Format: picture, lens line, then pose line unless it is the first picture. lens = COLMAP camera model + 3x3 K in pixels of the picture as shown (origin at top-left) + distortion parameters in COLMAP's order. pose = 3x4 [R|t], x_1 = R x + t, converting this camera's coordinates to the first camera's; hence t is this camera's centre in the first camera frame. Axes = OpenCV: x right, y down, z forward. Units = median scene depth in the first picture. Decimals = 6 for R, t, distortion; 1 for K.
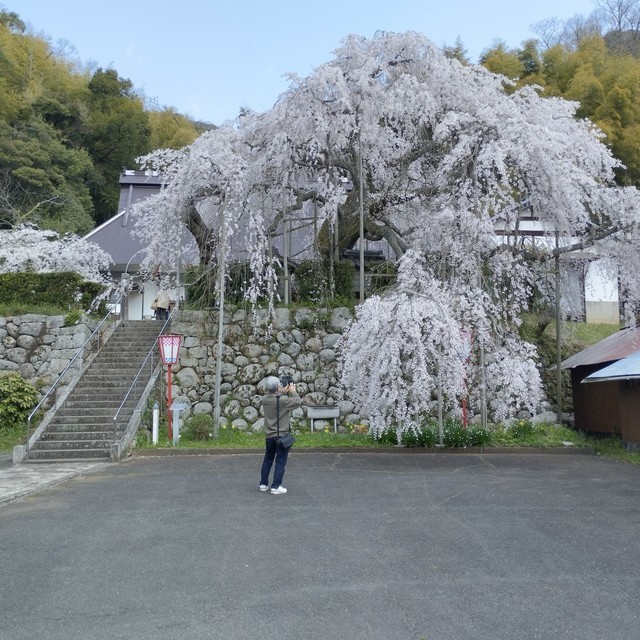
lens RADIAL K [[648.9, 0, 318.8], [0, 648.9, 307.5], [0, 0, 1]] dist [0.060312, -0.055832]
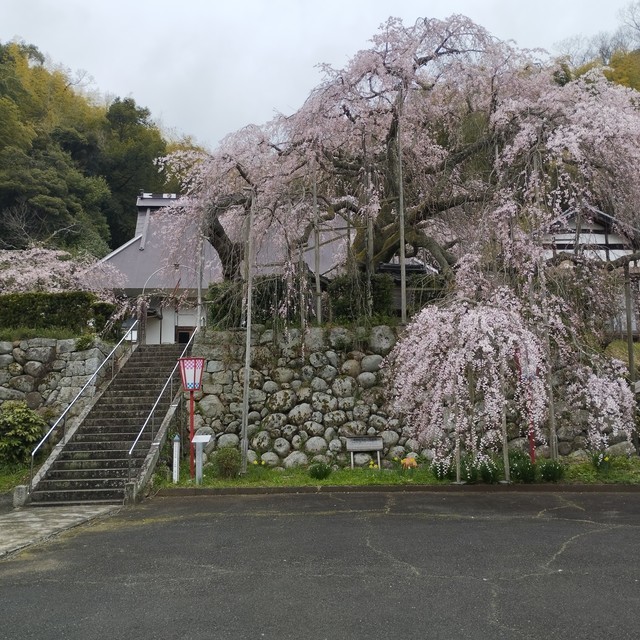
lens RADIAL K [[648.9, 0, 318.8], [0, 648.9, 307.5], [0, 0, 1]] dist [0.060312, -0.055832]
pose [[0.999584, -0.014401, -0.025005, -0.028873], [0.013183, 0.998749, -0.048231, 0.017332], [0.025668, 0.047881, 0.998523, 0.102825]]
